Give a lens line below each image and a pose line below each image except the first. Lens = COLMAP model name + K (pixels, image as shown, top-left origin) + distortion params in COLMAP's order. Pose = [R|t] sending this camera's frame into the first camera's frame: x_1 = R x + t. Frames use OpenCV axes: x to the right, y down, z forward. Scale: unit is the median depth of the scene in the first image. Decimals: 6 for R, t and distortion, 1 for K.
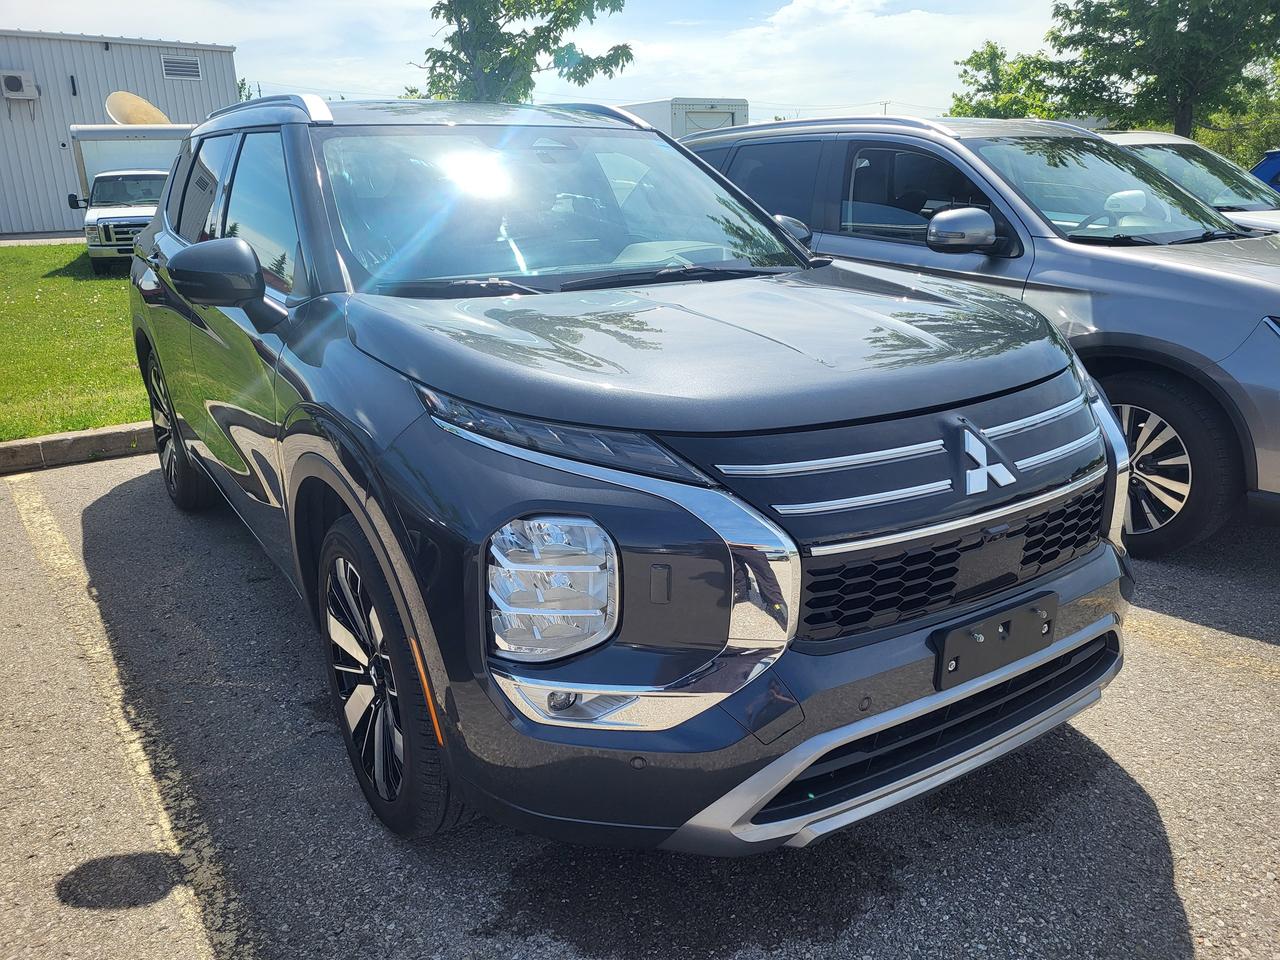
lens RADIAL K [[997.7, 0, 636.2], [0, 997.7, 472.3], [0, 0, 1]] dist [0.027771, -0.035211]
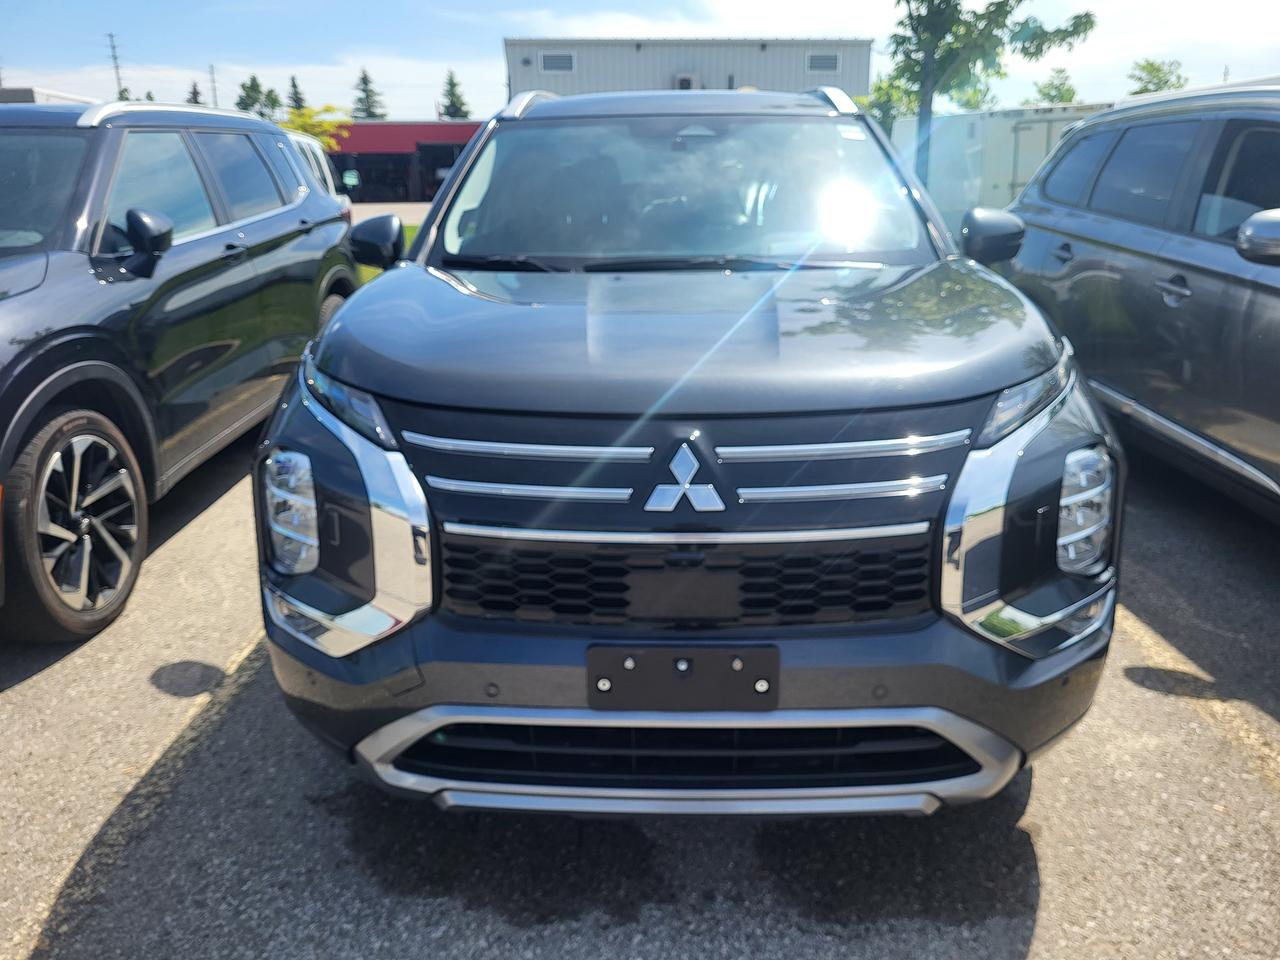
lens RADIAL K [[997.7, 0, 633.2], [0, 997.7, 488.2], [0, 0, 1]] dist [0.027771, -0.035211]
pose [[0.811702, 0.179298, -0.555871, 0.784152], [-0.165431, 0.983319, 0.075605, -0.061336], [0.560155, 0.030589, 0.827823, 0.218752]]
